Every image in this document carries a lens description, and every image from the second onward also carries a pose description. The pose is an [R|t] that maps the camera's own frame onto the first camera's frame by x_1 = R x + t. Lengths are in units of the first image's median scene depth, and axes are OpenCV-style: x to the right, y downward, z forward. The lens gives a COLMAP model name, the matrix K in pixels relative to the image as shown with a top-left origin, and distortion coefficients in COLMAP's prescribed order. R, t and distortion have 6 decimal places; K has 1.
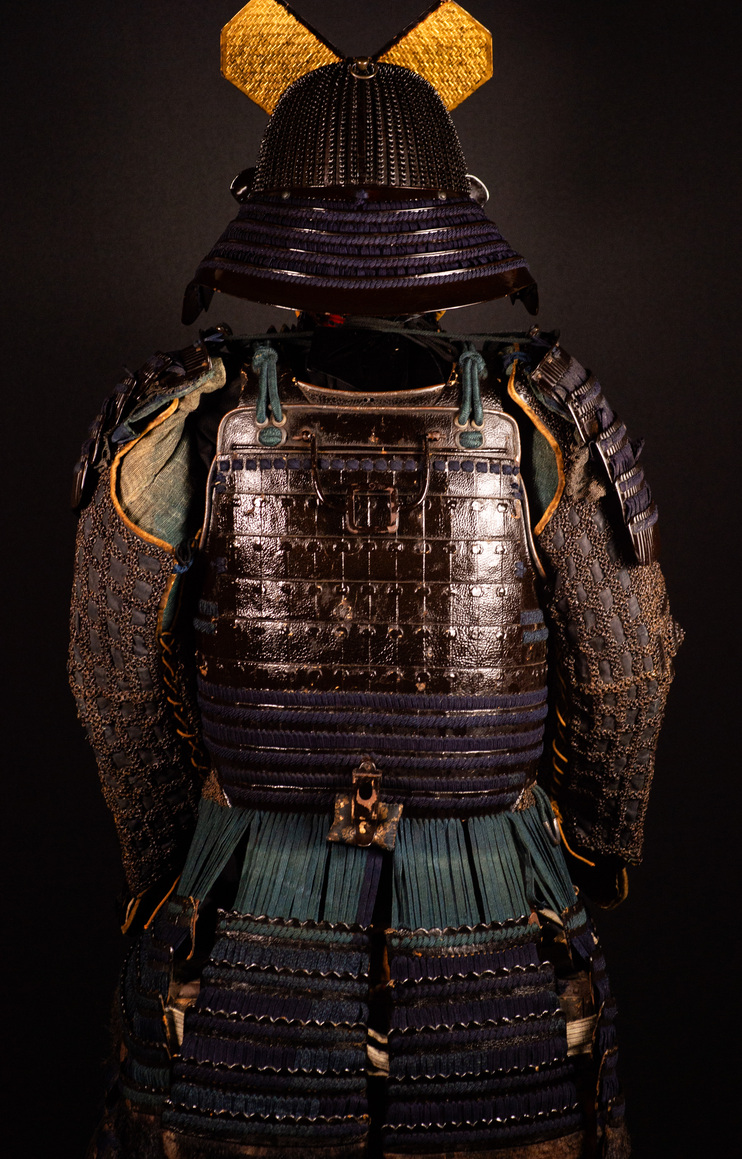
lens RADIAL K [[3578.2, 0, 371.0], [0, 3578.2, 579.5], [0, 0, 1]] dist [0.371330, -0.577822]
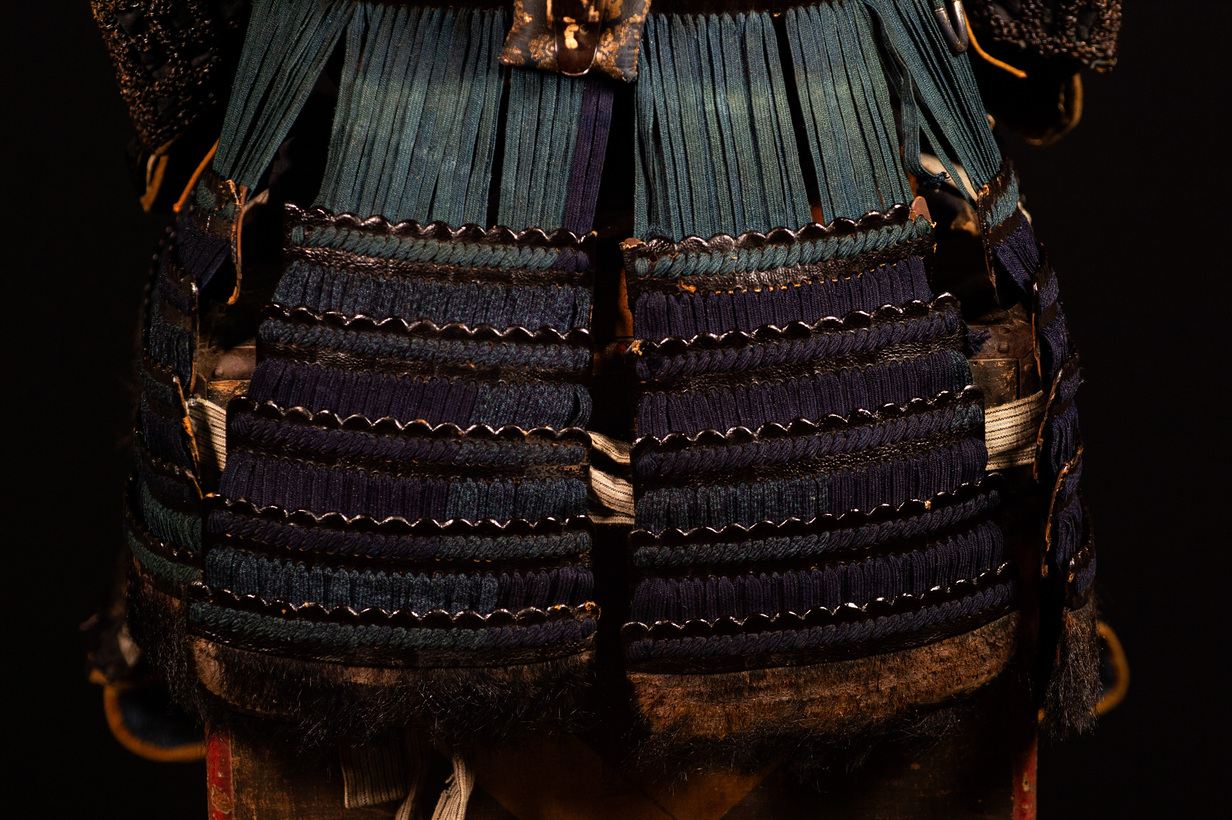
lens RADIAL K [[3696.1, 0, 616.0], [0, 3696.1, 410.0], [0, 0, 1]] dist [0.249155, 0.989116]
pose [[0.999713, -0.019619, -0.013755, 0.009760], [0.022114, 0.976469, 0.214523, 0.010390], [0.009222, -0.214766, 0.976622, 0.493817]]
